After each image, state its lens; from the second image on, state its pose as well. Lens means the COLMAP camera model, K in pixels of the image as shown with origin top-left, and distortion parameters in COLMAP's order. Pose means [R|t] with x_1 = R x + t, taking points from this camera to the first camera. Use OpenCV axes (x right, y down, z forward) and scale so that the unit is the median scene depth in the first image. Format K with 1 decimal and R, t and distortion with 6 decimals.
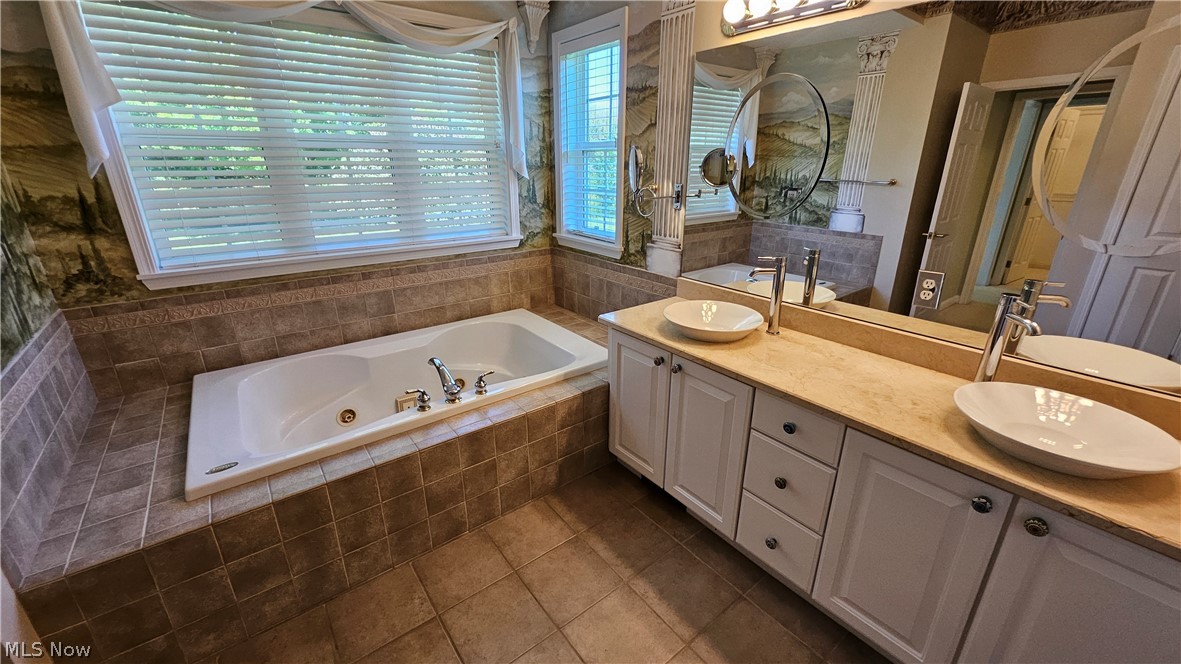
lens RADIAL K [[464.4, 0, 598.3], [0, 464.4, 327.9], [0, 0, 1]] dist [0.006420, -0.002838]
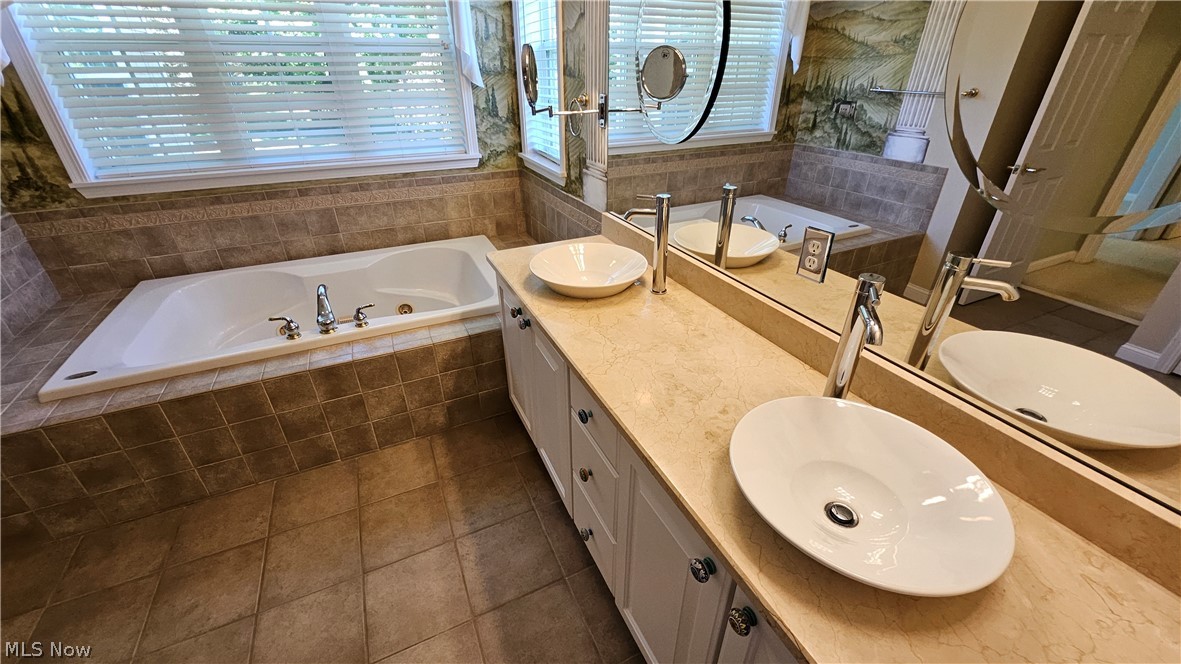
lens RADIAL K [[464.4, 0, 592.8], [0, 464.4, 326.9], [0, 0, 1]] dist [0.006420, -0.002838]
pose [[0.975606, 0.102731, -0.194010, 0.363429], [-0.069762, 0.983021, 0.169716, -0.048973], [0.208151, -0.152041, 0.966207, 0.154152]]
